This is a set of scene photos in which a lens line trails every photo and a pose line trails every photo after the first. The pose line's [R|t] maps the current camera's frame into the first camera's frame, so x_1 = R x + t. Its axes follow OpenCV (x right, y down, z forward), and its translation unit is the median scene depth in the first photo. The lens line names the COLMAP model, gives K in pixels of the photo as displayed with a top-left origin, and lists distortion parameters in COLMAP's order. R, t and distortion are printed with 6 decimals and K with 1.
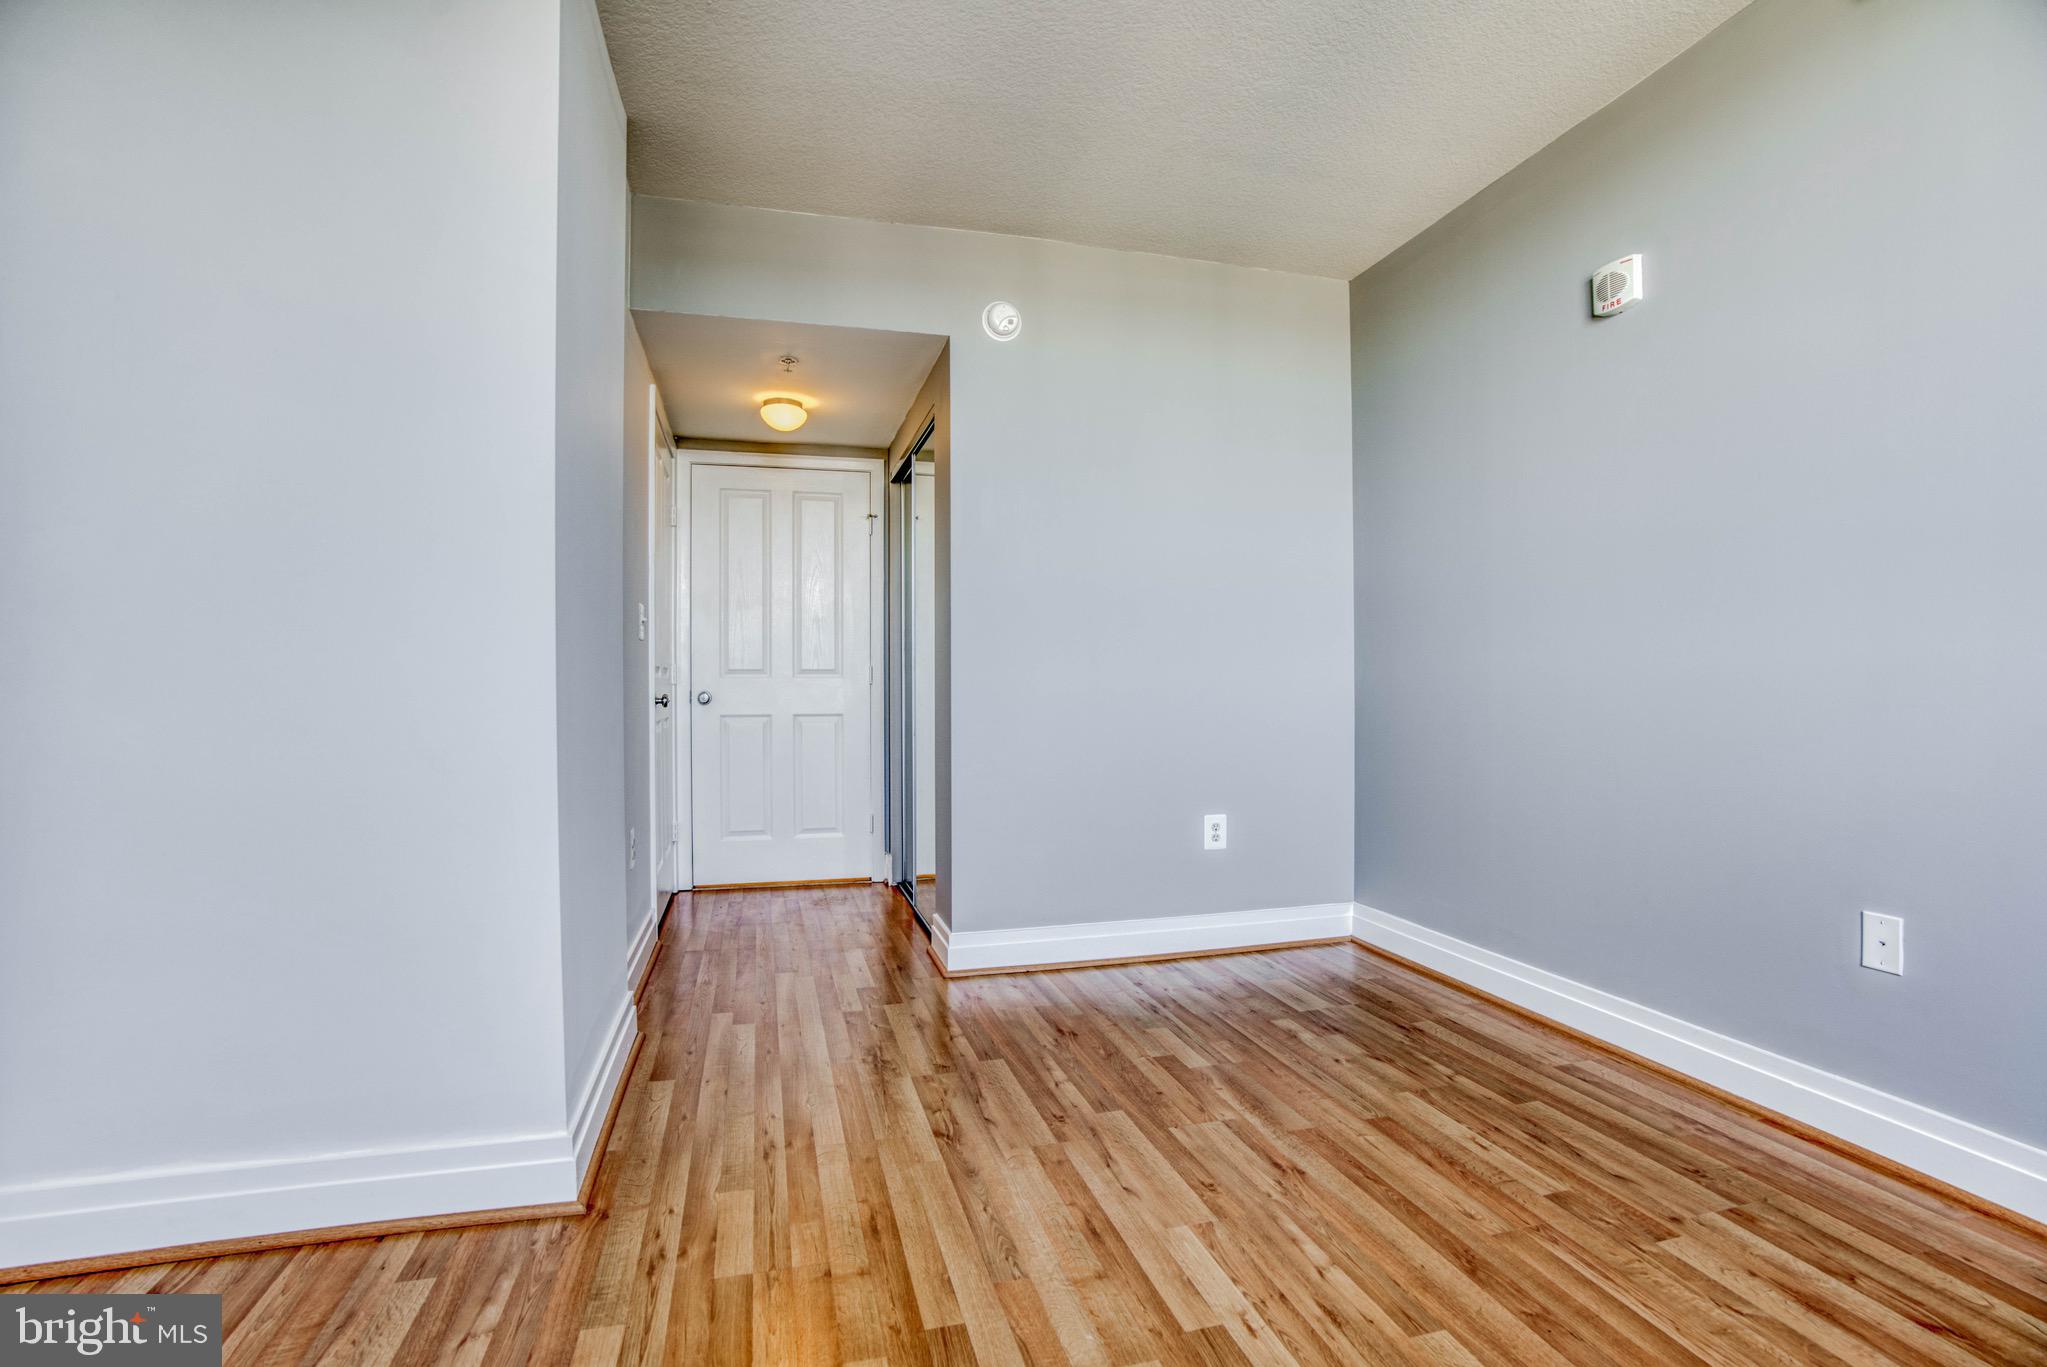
lens RADIAL K [[935.2, 0, 1013.3], [0, 935.2, 688.8], [0, 0, 1]] dist [-0.067328, 0.027862]
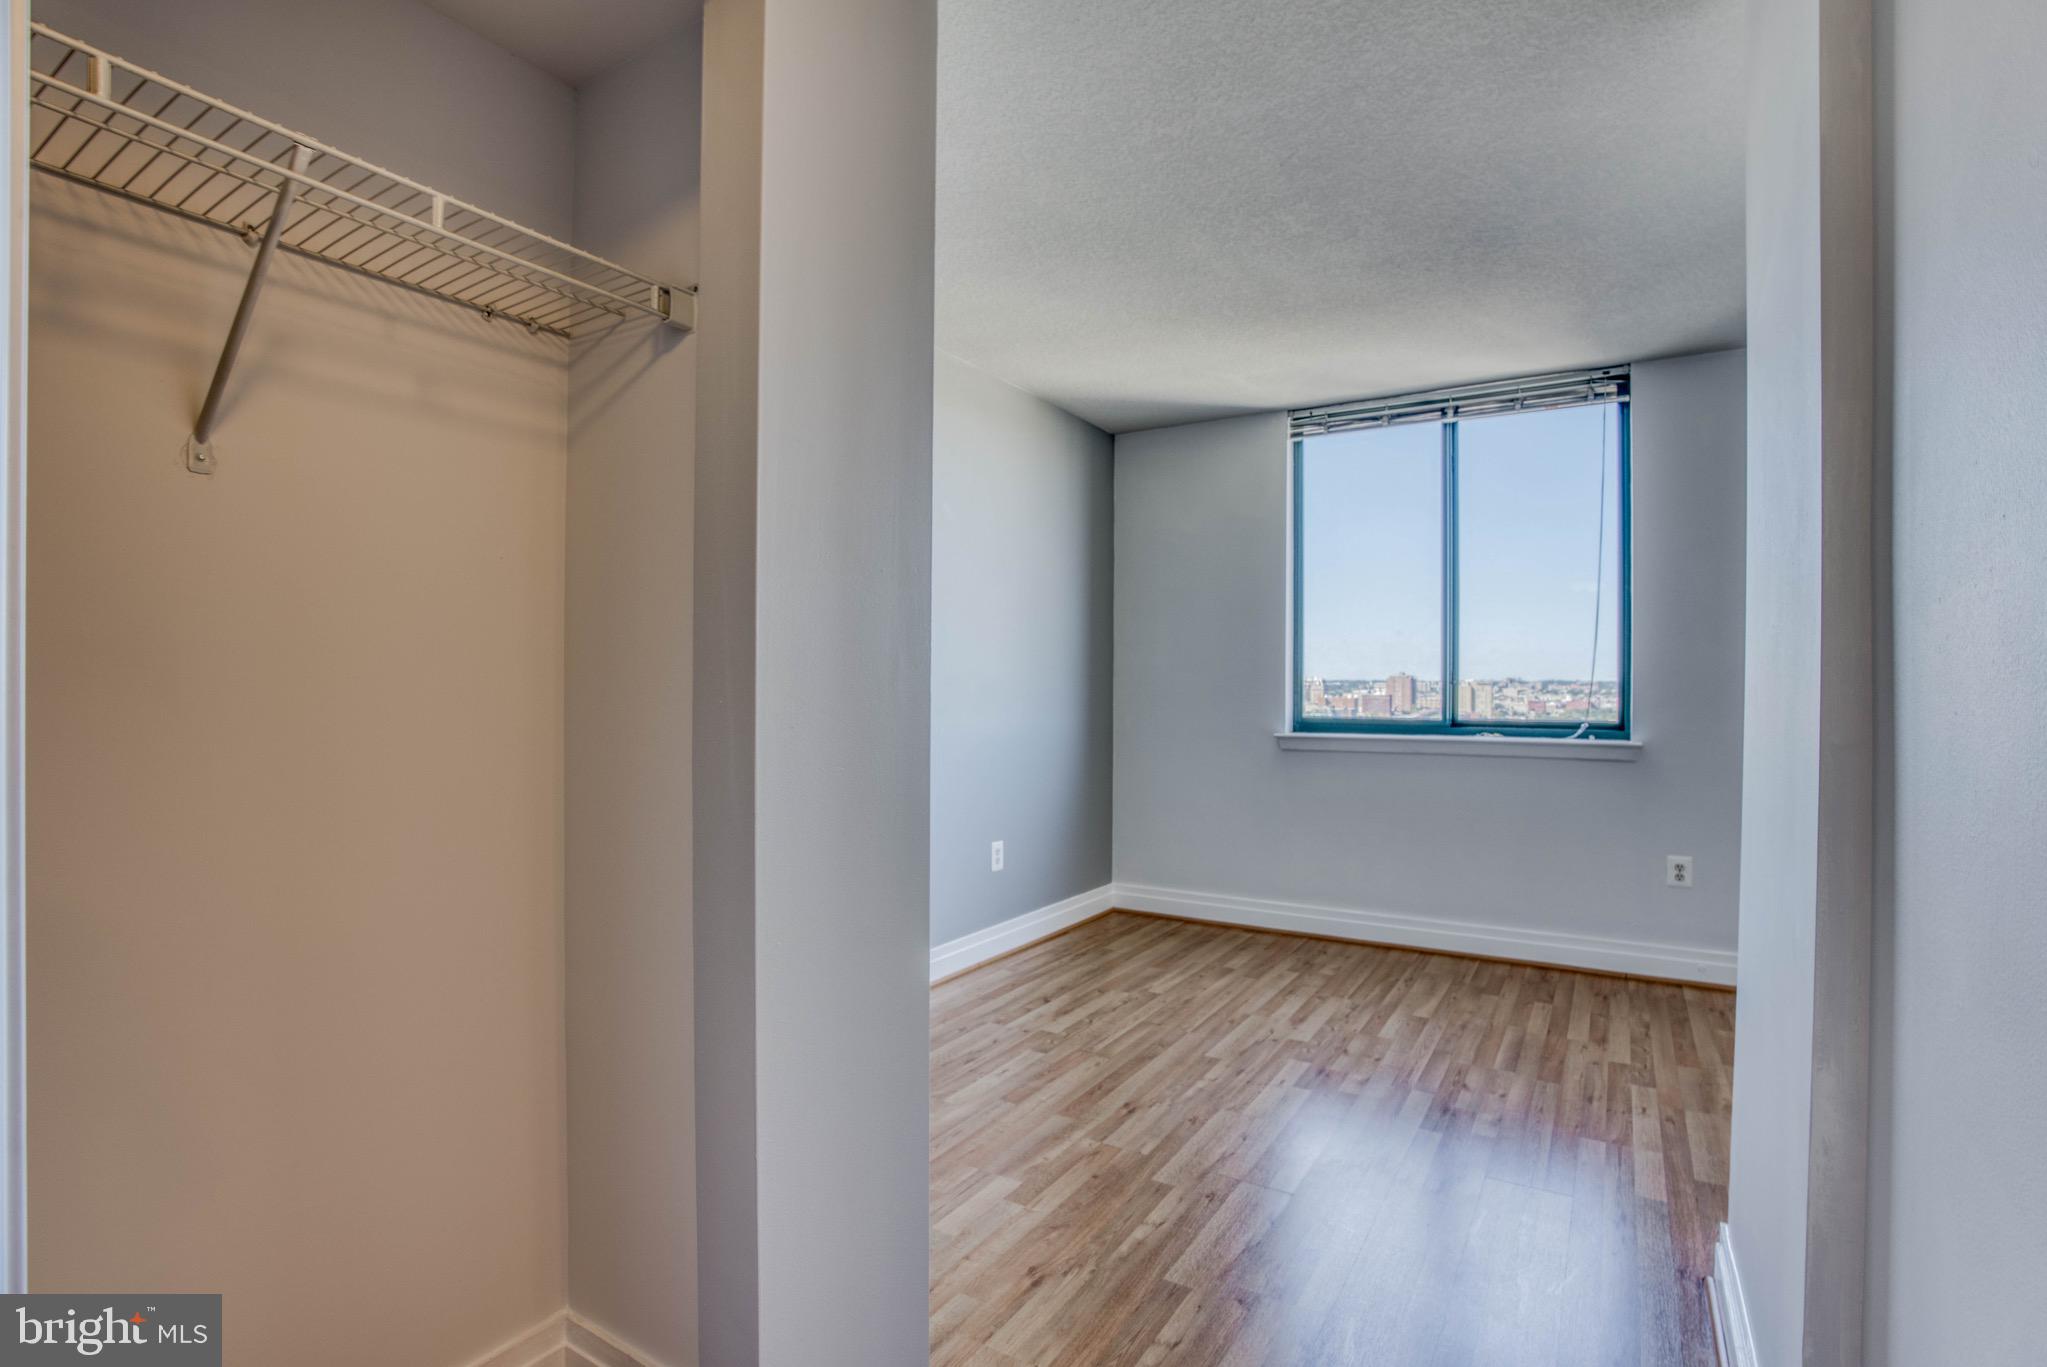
lens RADIAL K [[985.2, 0, 1026.6], [0, 985.2, 696.0], [0, 0, 1]] dist [-0.070351, 0.034282]
pose [[-0.686102, -0.006883, 0.727473, -0.593520], [-0.004694, 0.999976, 0.005035, -0.096952], [-0.727490, 0.000040, -0.686118, 1.901816]]
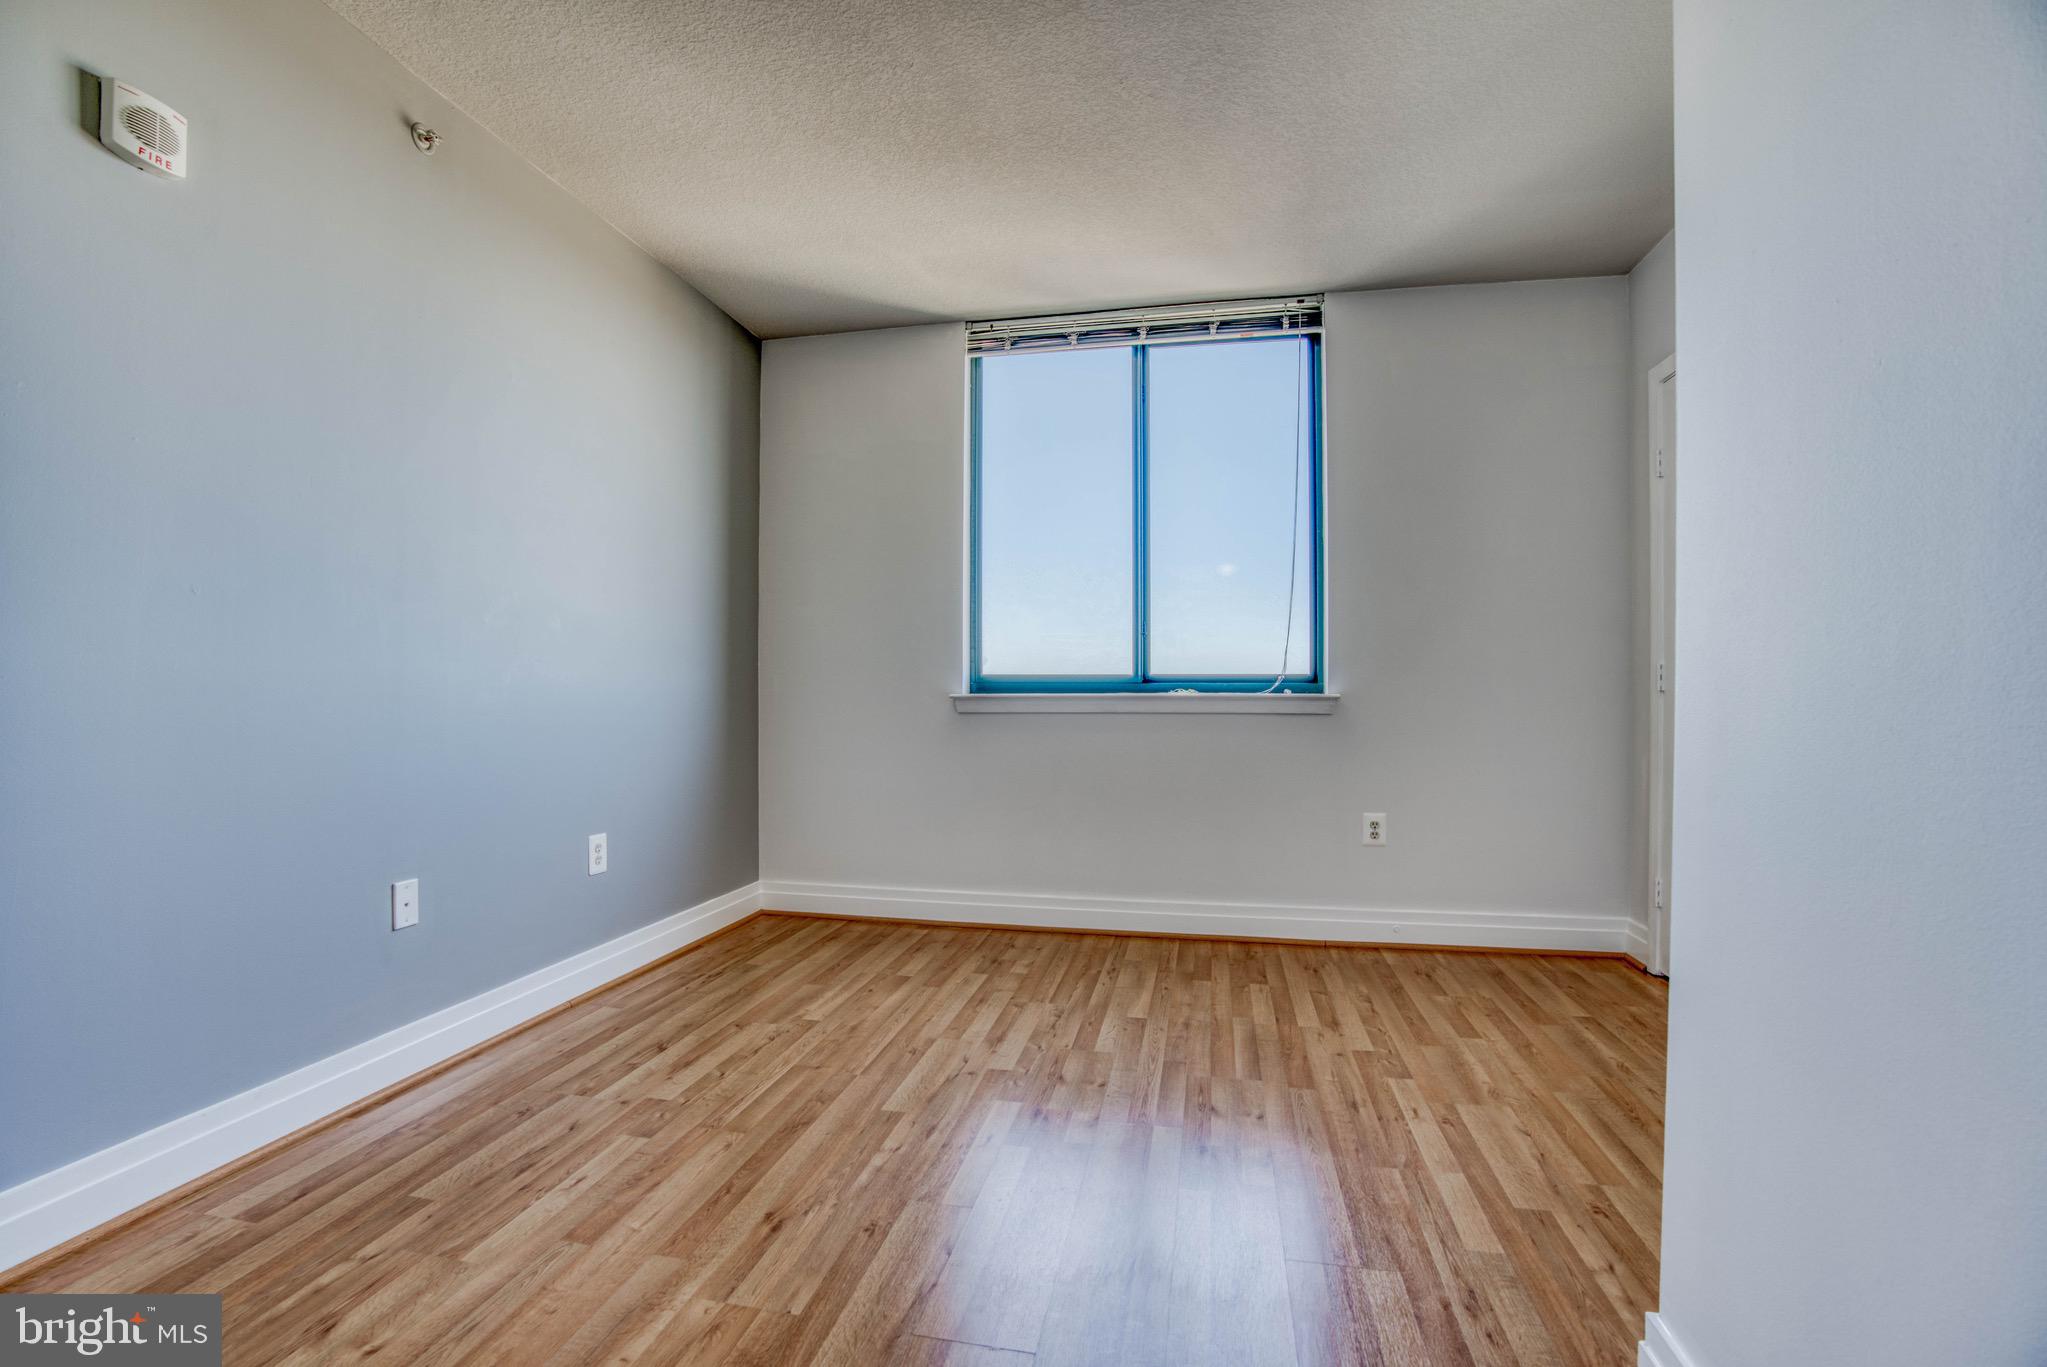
lens RADIAL K [[935.2, 0, 1013.3], [0, 935.2, 688.8], [0, 0, 1]] dist [-0.067328, 0.027862]
pose [[-0.889861, 0.002697, 0.456223, -0.295902], [0.000616, 0.999989, -0.004711, -0.003261], [-0.456231, -0.003911, -0.889853, 1.523570]]
